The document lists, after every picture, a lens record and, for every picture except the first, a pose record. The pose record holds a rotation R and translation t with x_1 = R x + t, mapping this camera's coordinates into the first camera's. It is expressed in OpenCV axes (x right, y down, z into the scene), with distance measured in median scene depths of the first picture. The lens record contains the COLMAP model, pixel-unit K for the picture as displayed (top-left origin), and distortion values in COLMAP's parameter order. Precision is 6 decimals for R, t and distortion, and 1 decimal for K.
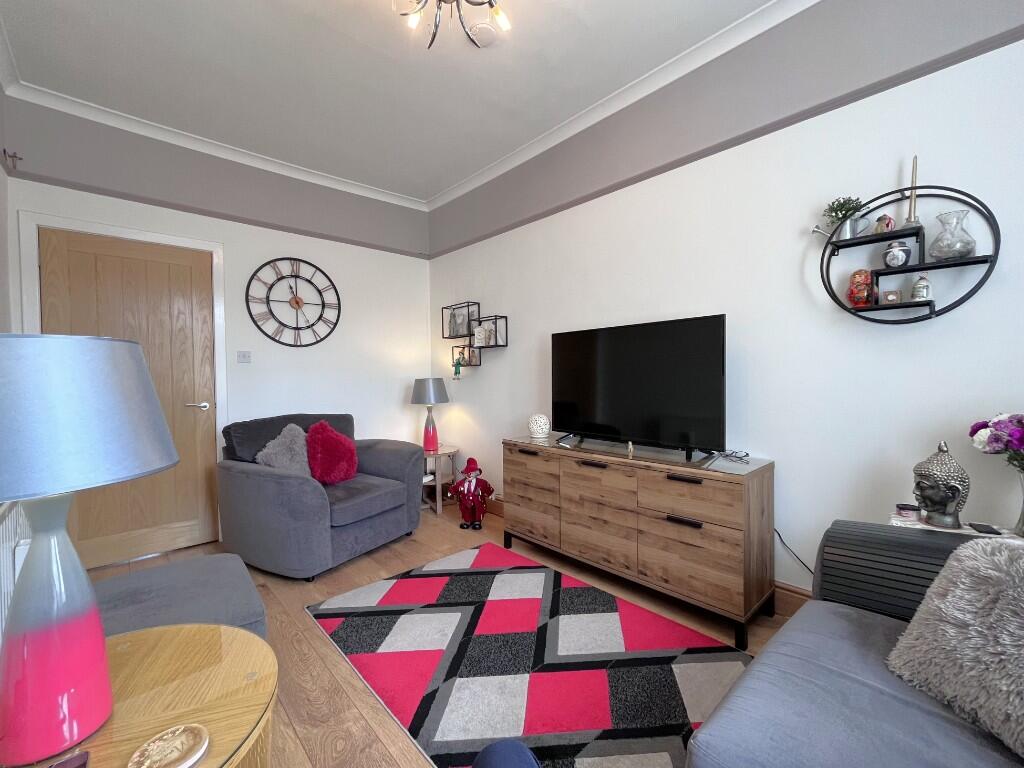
lens RADIAL K [[416.4, 0, 510.2], [0, 416.4, 381.3], [0, 0, 1]] dist [0.007939, -0.001769]
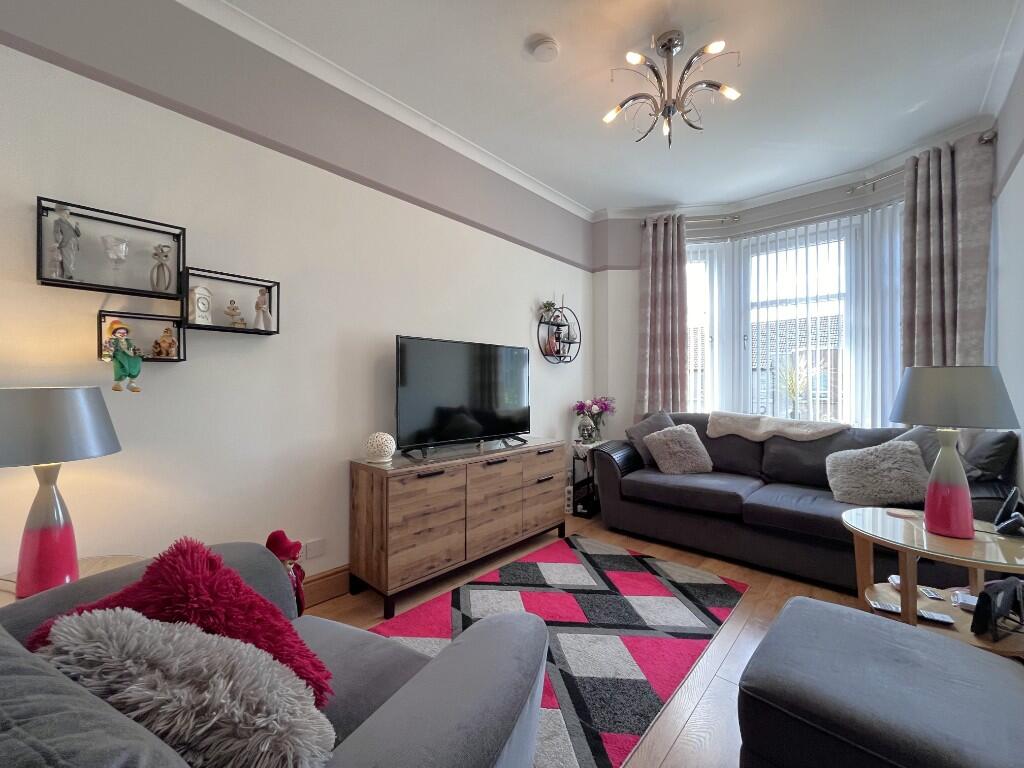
lens RADIAL K [[416.4, 0, 502.2], [0, 416.4, 387.2], [0, 0, 1]] dist [0.007939, -0.001769]
pose [[-0.061653, 0.013172, 0.998011, -0.942681], [0.019961, 0.999729, -0.011962, 0.008131], [-0.997898, 0.019183, -0.061899, 1.044896]]
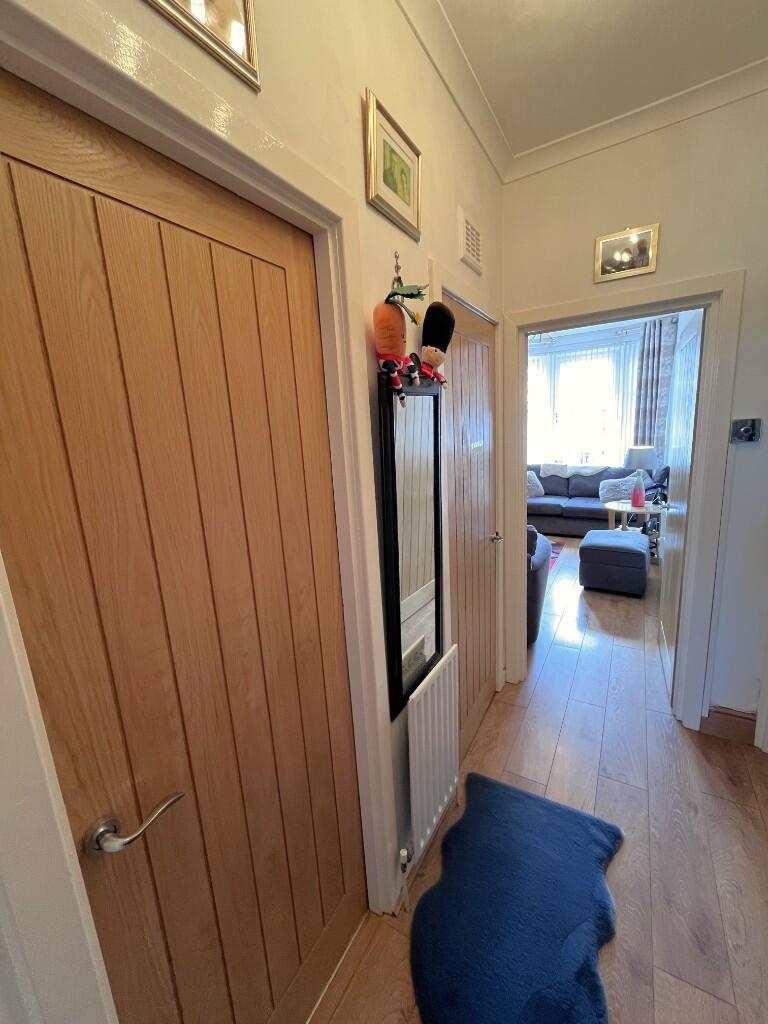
lens RADIAL K [[416.4, 0, 391.3], [0, 416.4, 512.9], [0, 0, 1]] dist [0.007939, -0.001769]
pose [[-0.281344, -0.154115, 0.947150, -2.167689], [0.068404, 0.981287, 0.179989, -0.203281], [-0.957166, 0.115428, -0.265538, 2.225951]]
